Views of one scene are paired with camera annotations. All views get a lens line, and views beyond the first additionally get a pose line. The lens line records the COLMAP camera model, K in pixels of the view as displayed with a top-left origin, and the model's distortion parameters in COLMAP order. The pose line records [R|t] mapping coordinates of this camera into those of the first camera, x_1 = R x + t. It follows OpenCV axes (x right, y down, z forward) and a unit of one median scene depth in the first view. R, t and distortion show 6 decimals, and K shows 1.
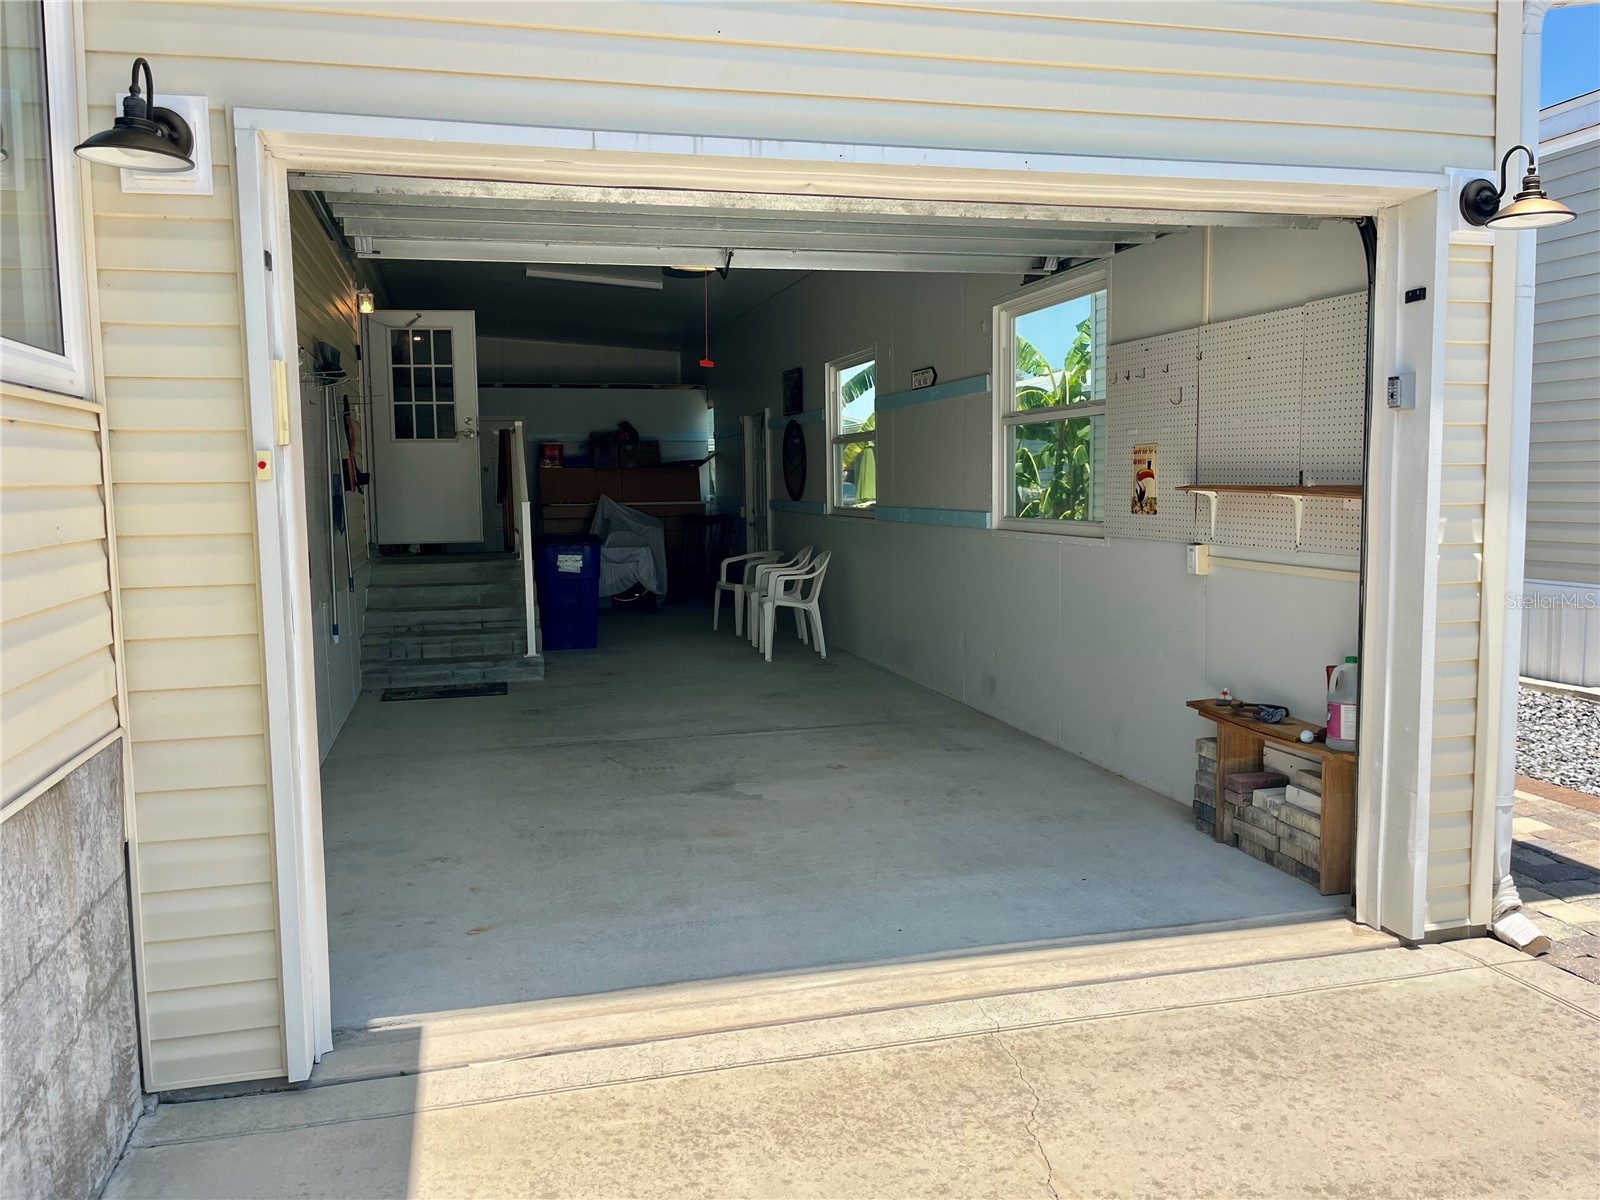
lens RADIAL K [[1218.3, 0, 792.1], [0, 1218.3, 603.5], [0, 0, 1]] dist [0.065365, -0.088842]
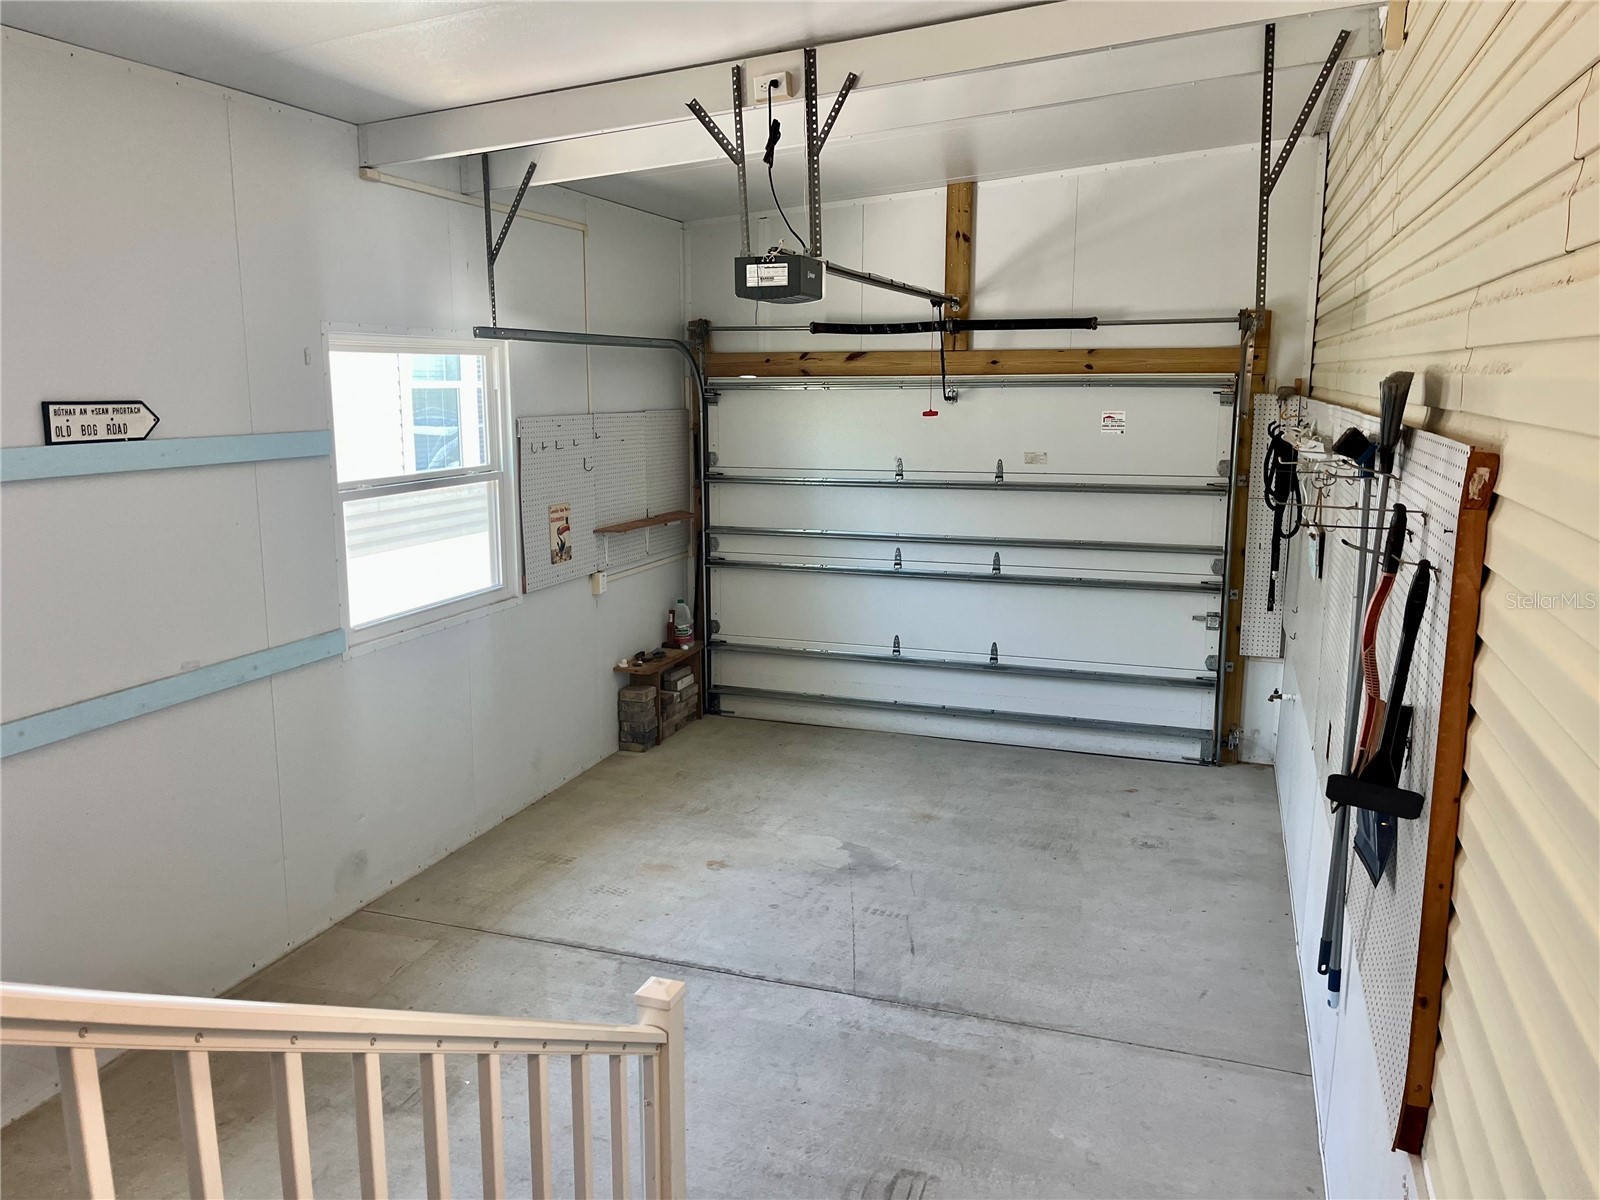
lens RADIAL K [[1218.3, 0, 791.0], [0, 1218.3, 600.4], [0, 0, 1]] dist [0.065365, -0.088842]
pose [[-0.828953, -0.083938, 0.552984, -0.298715], [0.069908, 0.965373, 0.251332, -0.170337], [-0.554933, 0.247000, -0.794381, 0.971755]]
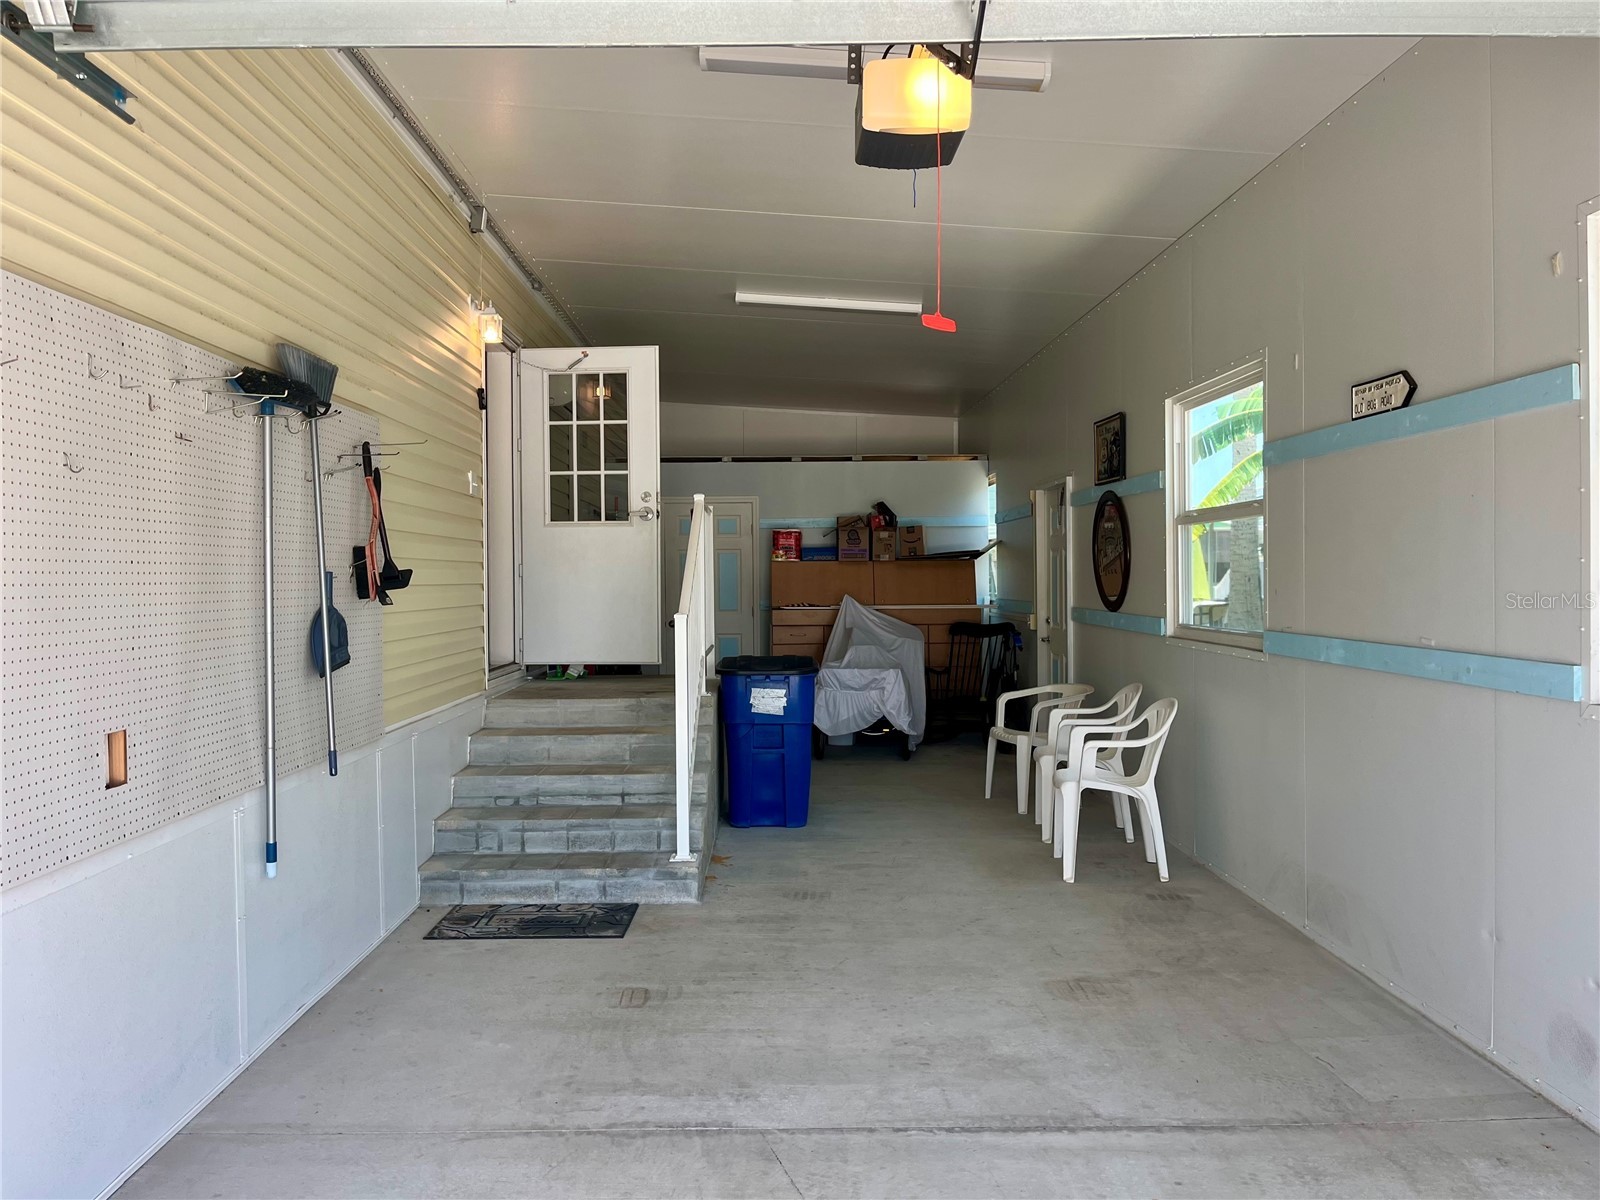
lens RADIAL K [[1218.3, 0, 795.4], [0, 1218.3, 599.3], [0, 0, 1]] dist [0.065365, -0.088842]
pose [[0.972098, 0.011442, -0.234295, -0.009499], [-0.029746, 0.996759, -0.074744, -0.038655], [0.232680, 0.079628, 0.969288, 0.338315]]
